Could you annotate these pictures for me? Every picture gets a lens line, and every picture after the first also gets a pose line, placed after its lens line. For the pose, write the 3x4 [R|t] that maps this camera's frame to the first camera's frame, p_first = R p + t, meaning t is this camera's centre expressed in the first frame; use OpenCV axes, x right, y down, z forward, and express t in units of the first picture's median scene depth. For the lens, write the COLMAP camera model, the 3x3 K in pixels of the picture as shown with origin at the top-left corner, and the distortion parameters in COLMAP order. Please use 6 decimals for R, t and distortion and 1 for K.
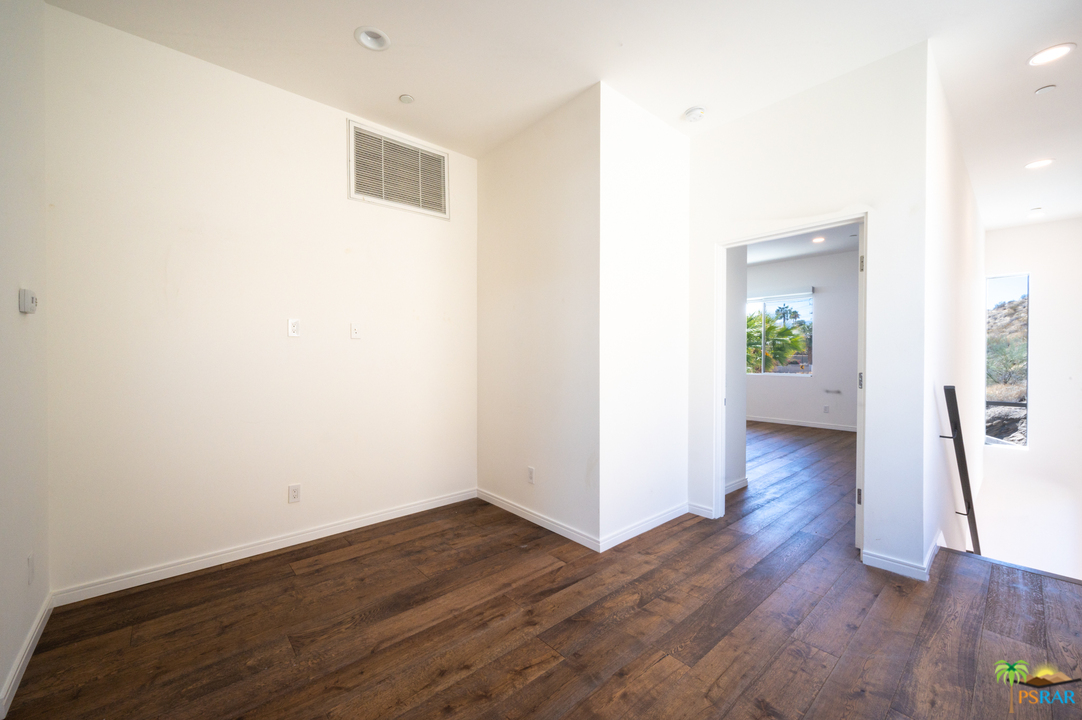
lens RADIAL K [[442.1, 0, 550.1], [0, 442.1, 366.0], [0, 0, 1]] dist [0.000701, -0.000149]
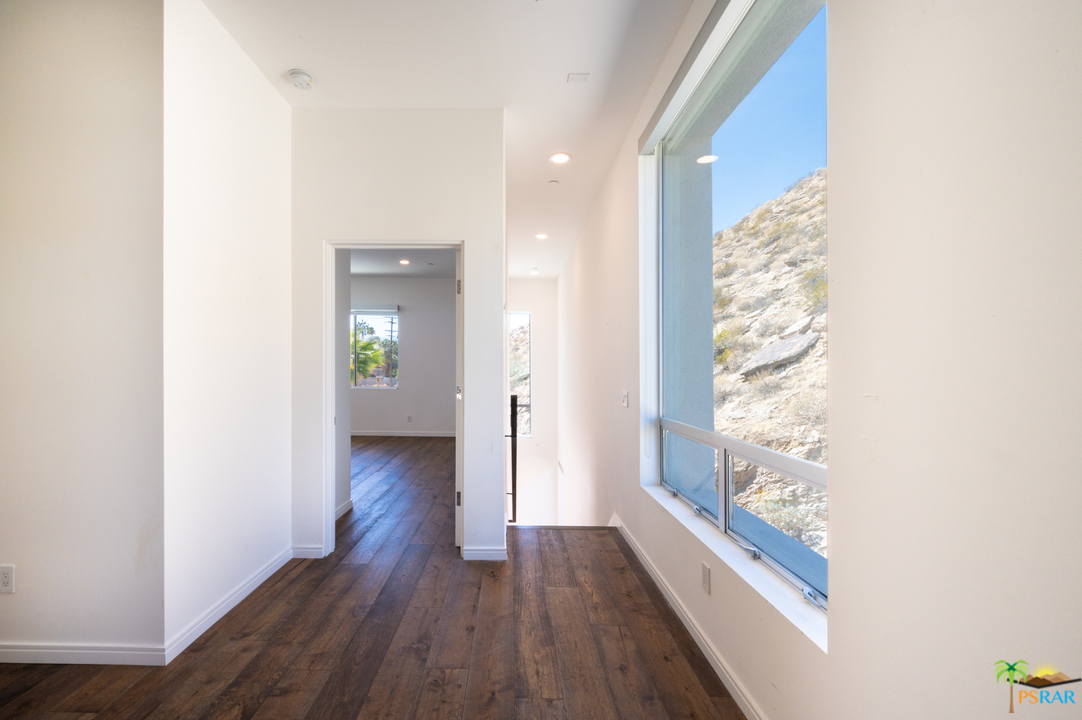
lens RADIAL K [[442.1, 0, 504.8], [0, 442.1, 376.0], [0, 0, 1]] dist [0.000701, -0.000149]
pose [[0.686464, -0.001842, 0.727162, -0.018370], [0.005955, 0.999978, -0.003088, -0.005424], [-0.727140, 0.006450, 0.686459, 0.169527]]
